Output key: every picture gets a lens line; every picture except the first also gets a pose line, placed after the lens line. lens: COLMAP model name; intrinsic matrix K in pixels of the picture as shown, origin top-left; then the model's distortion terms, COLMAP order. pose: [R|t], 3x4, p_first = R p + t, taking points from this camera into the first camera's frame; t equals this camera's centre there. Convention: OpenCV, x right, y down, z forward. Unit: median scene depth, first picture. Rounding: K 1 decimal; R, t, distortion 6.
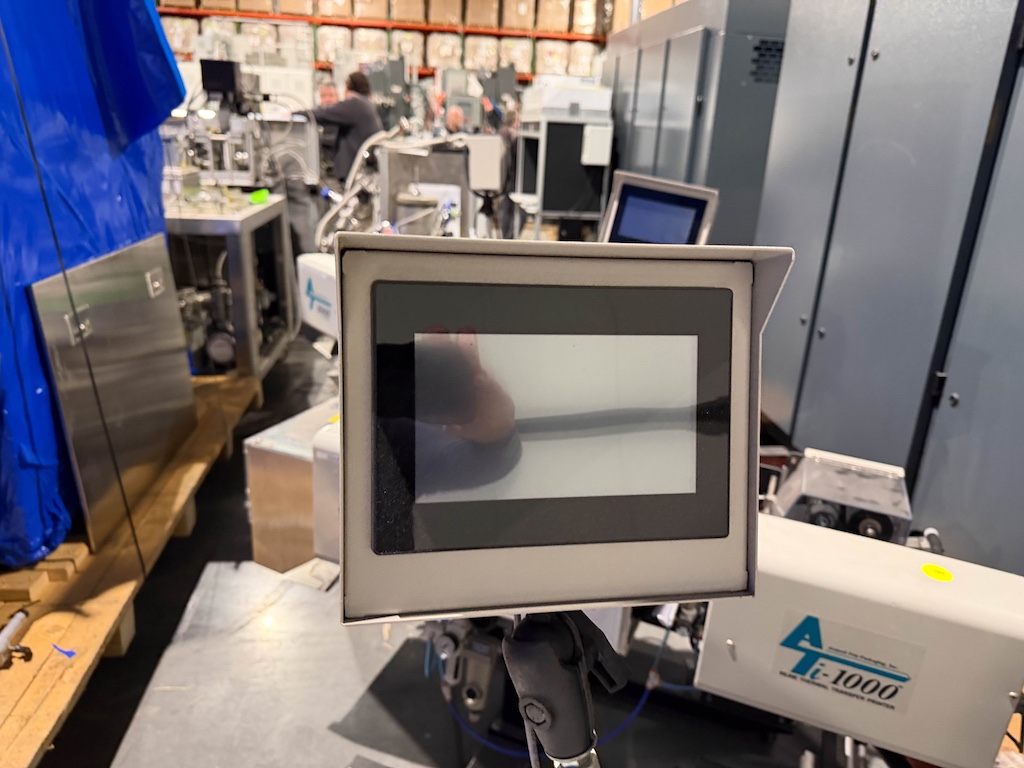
lens RADIAL K [[710.2, 0, 497.6], [0, 710.2, 385.7], [0, 0, 1]] dist [0.008457, -0.045381]
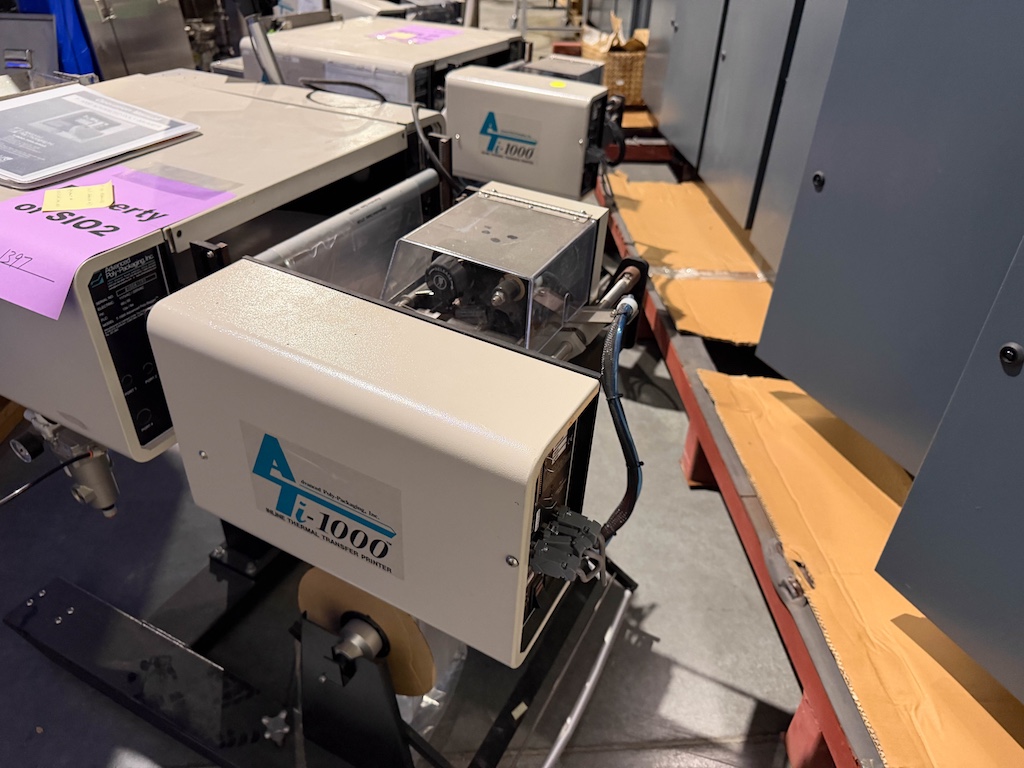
lens RADIAL K [[710.2, 0, 497.6], [0, 710.2, 385.7], [0, 0, 1]] dist [0.008457, -0.045381]
pose [[0.997221, 0.031659, -0.067434, 0.150930], [-0.013429, 0.966772, 0.255287, 0.134575], [0.073275, -0.253672, 0.964511, -0.235378]]
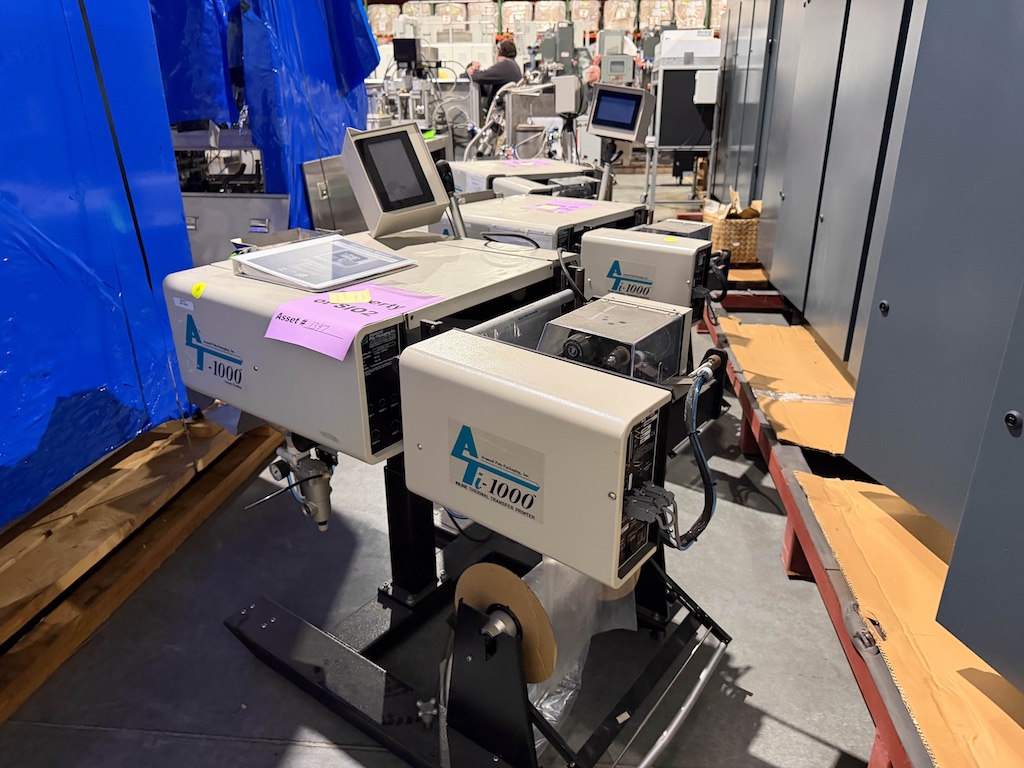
lens RADIAL K [[710.2, 0, 497.6], [0, 710.2, 385.7], [0, 0, 1]] dist [0.008457, -0.045381]
pose [[0.967059, 0.042165, -0.251035, 0.166658], [-0.032214, 0.998529, 0.043621, 0.161872], [0.252505, -0.034097, 0.966995, -0.343554]]
